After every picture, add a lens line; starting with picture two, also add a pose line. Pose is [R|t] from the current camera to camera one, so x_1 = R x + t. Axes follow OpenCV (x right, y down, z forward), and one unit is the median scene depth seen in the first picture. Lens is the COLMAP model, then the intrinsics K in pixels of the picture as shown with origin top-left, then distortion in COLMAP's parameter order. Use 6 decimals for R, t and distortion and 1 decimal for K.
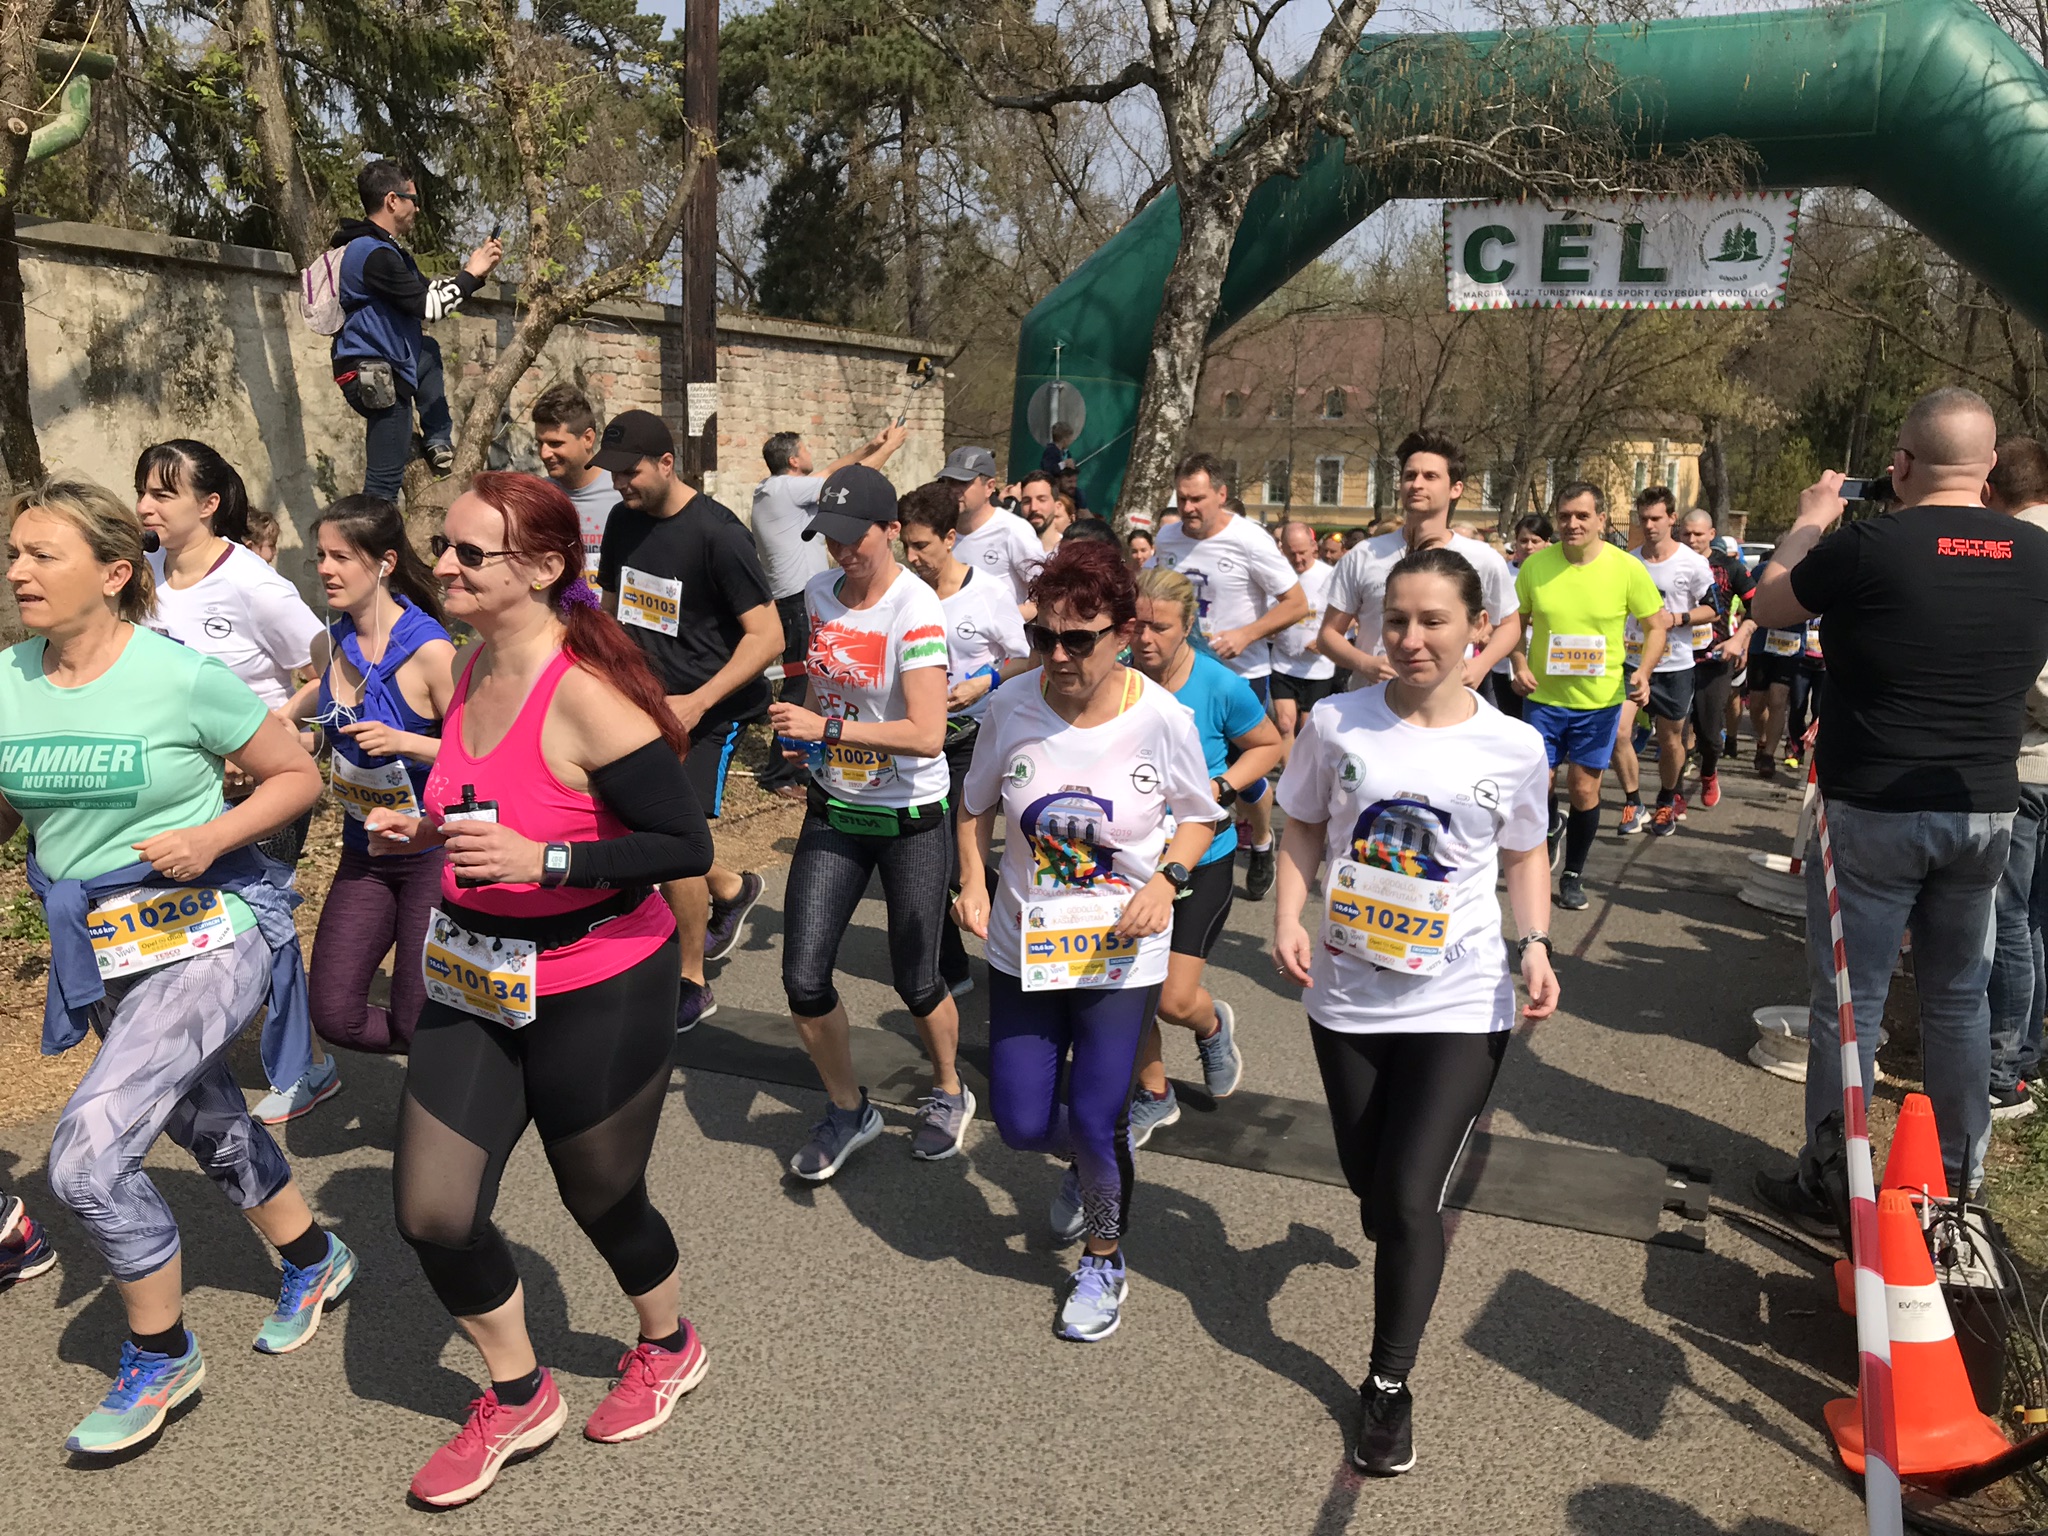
lens RADIAL K [[1705.9, 0, 1011.2], [0, 1705.9, 765.9], [0, 0, 1]] dist [0.002308, 0.012101]
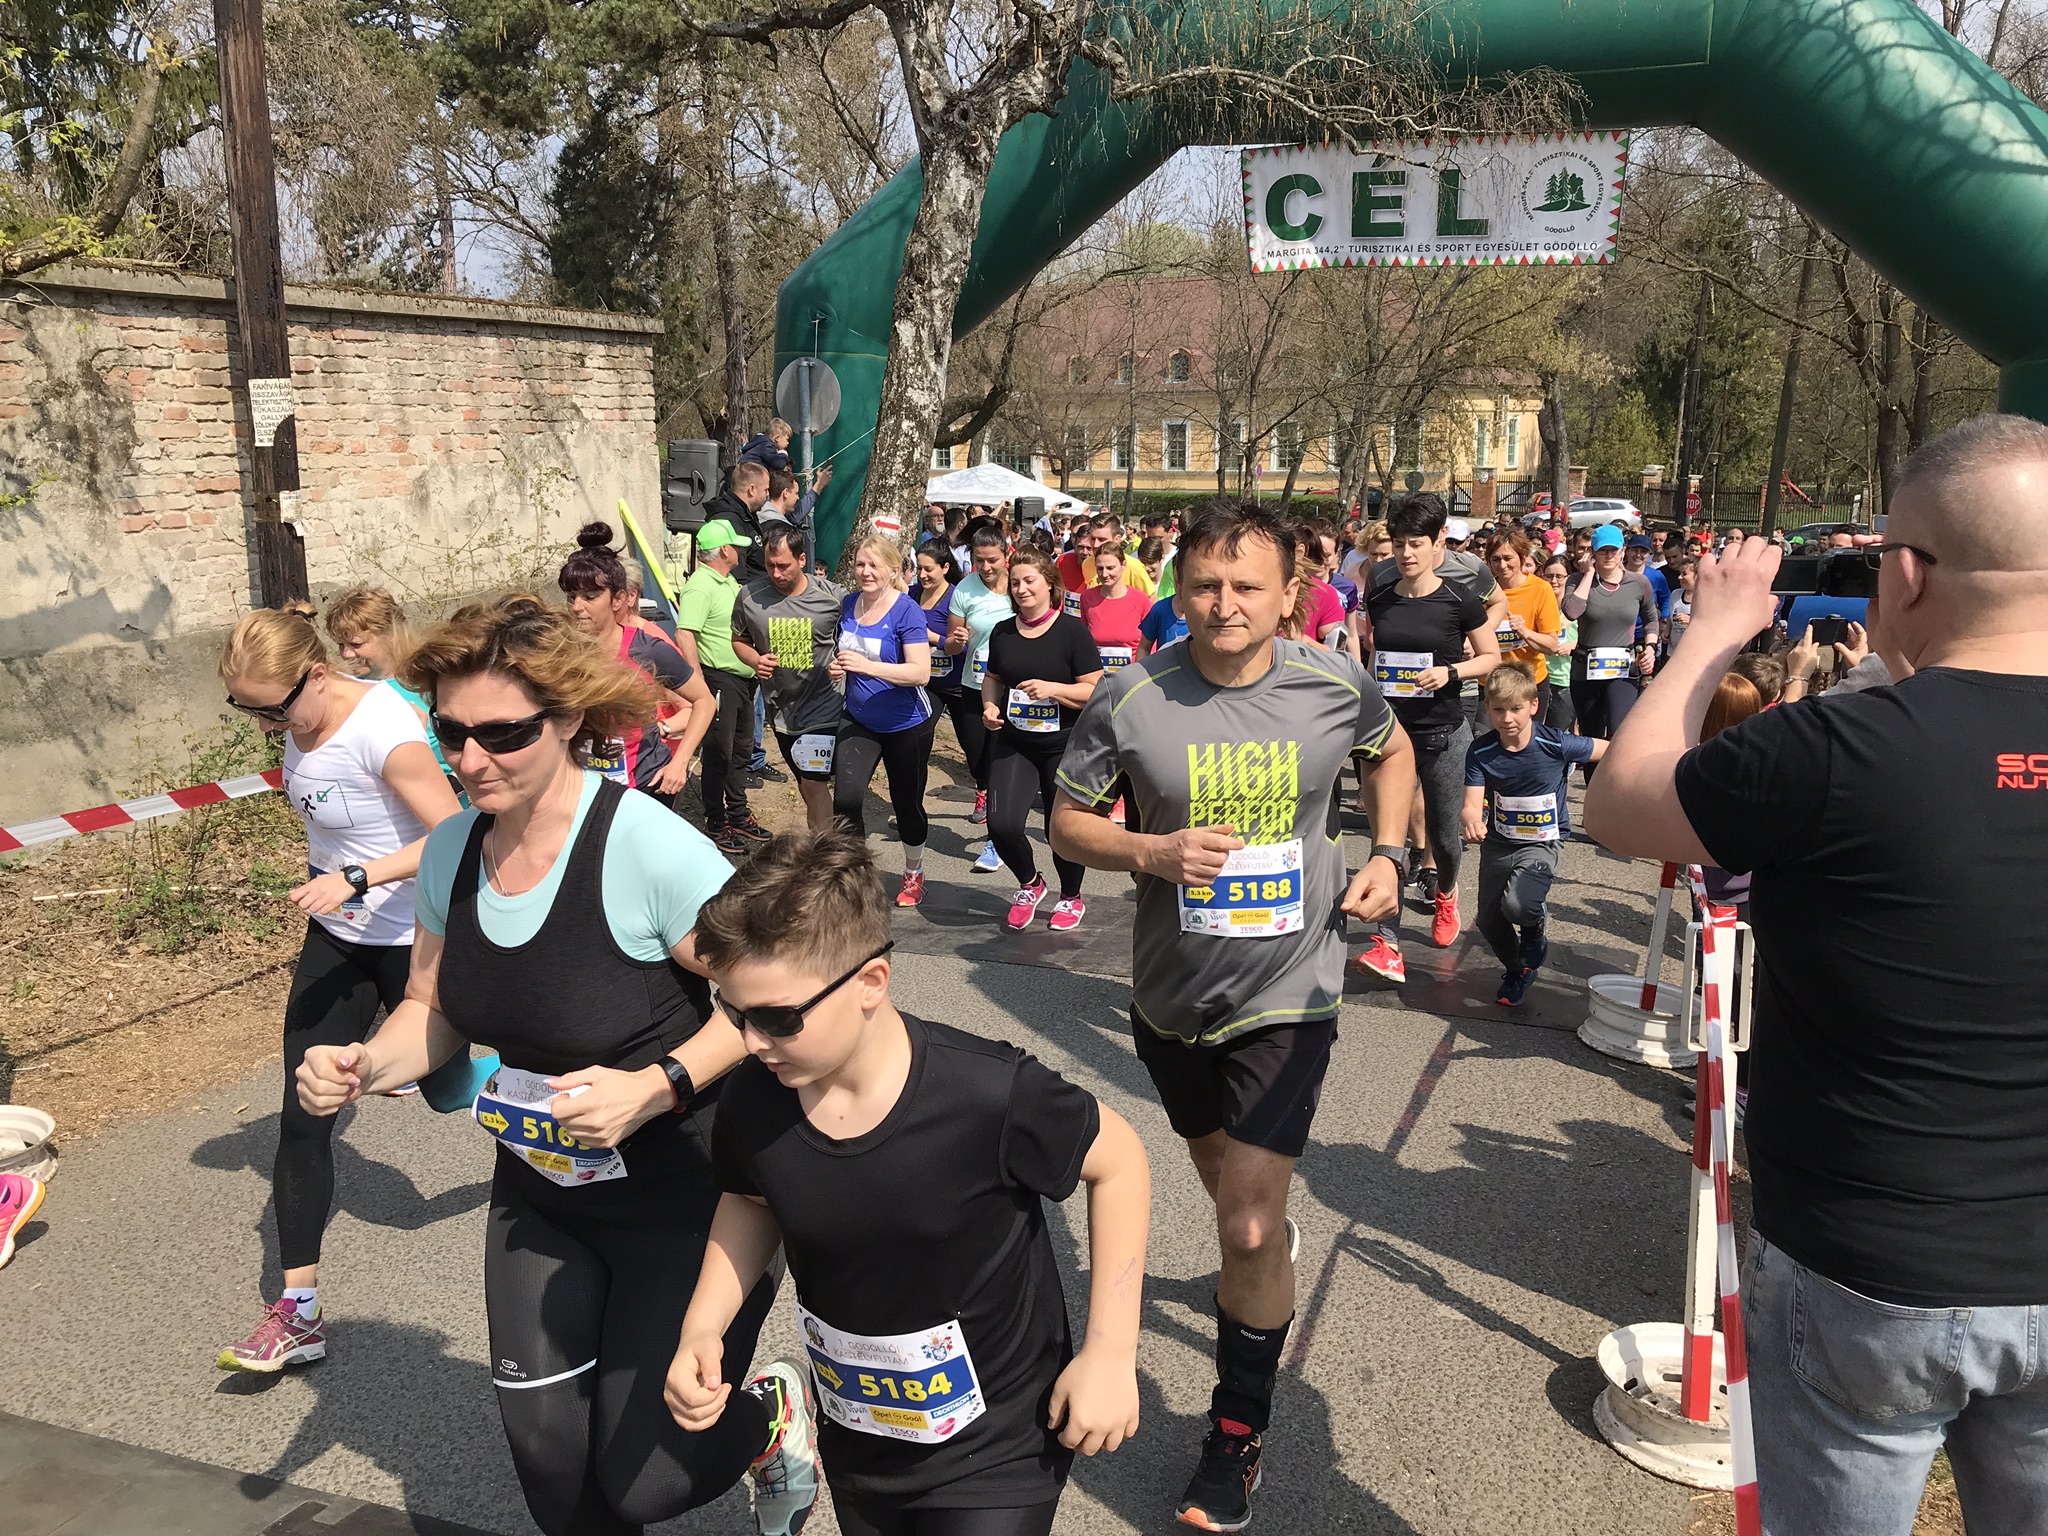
lens RADIAL K [[1693.5, 0, 1024.4], [0, 1693.5, 758.1], [0, 0, 1]] dist [0.003542, 0.025168]
pose [[0.995973, -0.038002, 0.081196, 0.070457], [0.036624, 0.999160, 0.018400, -0.041074], [-0.081827, -0.015352, 0.996528, 0.153928]]
